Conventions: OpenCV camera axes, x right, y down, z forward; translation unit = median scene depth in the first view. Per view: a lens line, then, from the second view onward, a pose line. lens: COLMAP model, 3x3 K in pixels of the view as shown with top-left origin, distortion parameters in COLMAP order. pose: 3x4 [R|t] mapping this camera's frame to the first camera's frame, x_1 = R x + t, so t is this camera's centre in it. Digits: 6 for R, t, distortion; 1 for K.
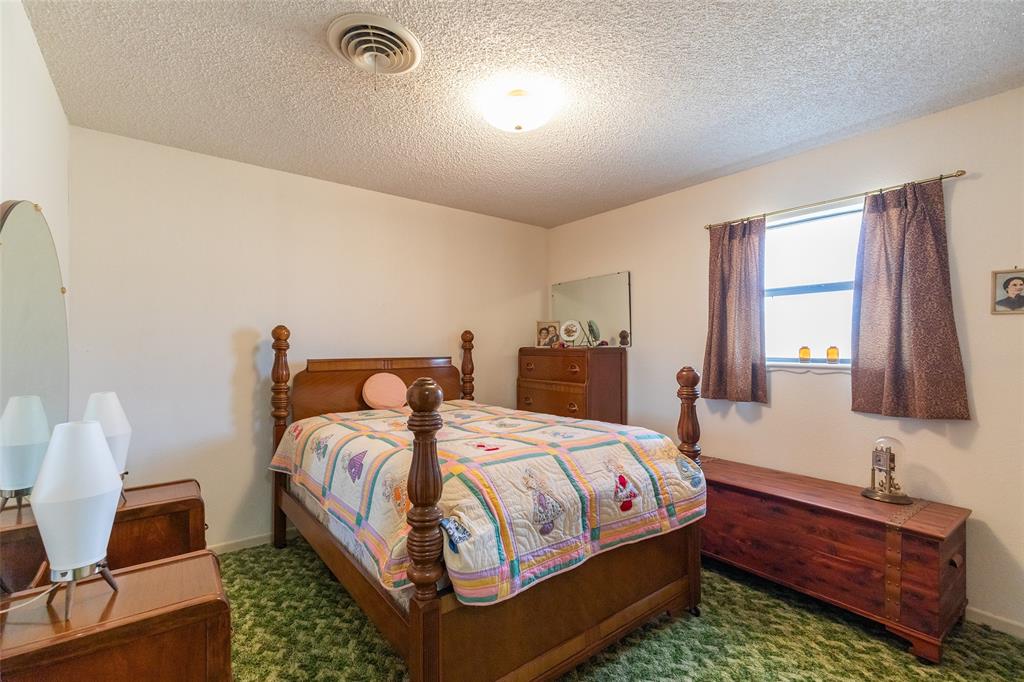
lens RADIAL K [[394.3, 0, 471.4], [0, 394.3, 344.8], [0, 0, 1]] dist [0.000282, -0.000016]
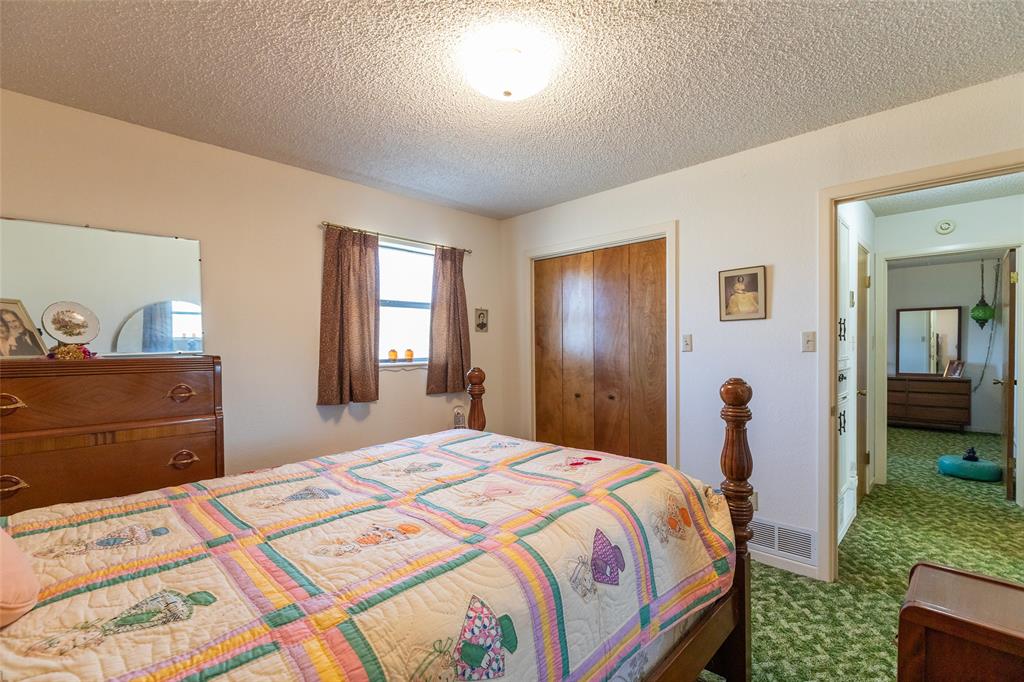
lens RADIAL K [[461.8, 0, 508.4], [0, 461.8, 360.0], [0, 0, 1]] dist [0.002595, -0.000006]
pose [[-0.134801, -0.028886, 0.990452, -0.687065], [0.009005, 0.999498, 0.030375, -0.003943], [-0.990832, 0.013013, -0.134473, 0.883477]]
